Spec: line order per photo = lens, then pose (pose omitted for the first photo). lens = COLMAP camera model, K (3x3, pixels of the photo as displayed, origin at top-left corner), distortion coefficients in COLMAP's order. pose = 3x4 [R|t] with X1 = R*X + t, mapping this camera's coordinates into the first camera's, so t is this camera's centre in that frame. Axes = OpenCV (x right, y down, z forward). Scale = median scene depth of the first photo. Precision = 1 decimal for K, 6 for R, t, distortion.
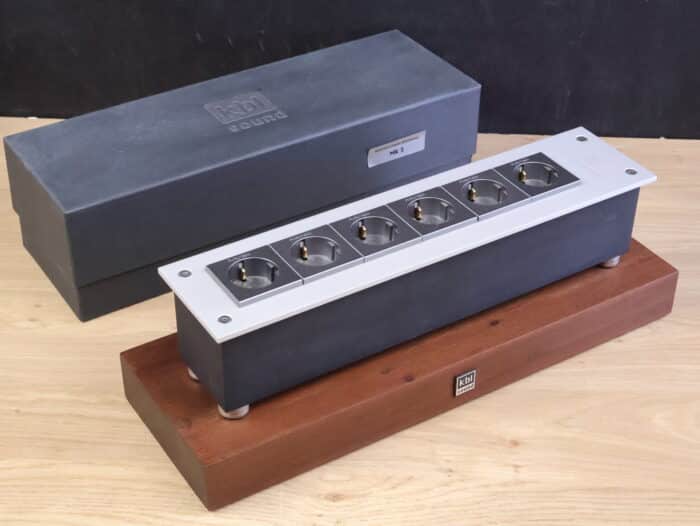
lens RADIAL K [[1337.2, 0, 355.4], [0, 1337.2, 263.4], [0, 0, 1]] dist [-0.118816, 0.000000]
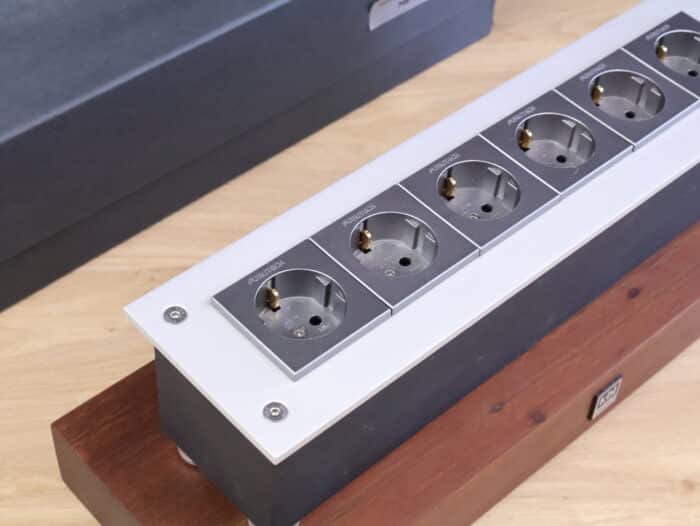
lens RADIAL K [[1337.2, 0, 350.1], [0, 1337.2, 263.1], [0, 0, 1]] dist [-0.118816, 0.000000]
pose [[0.982157, -0.101808, 0.158125, -0.134241], [0.066599, 0.974600, 0.213822, -0.119707], [-0.175877, -0.199475, 0.963990, 0.434408]]
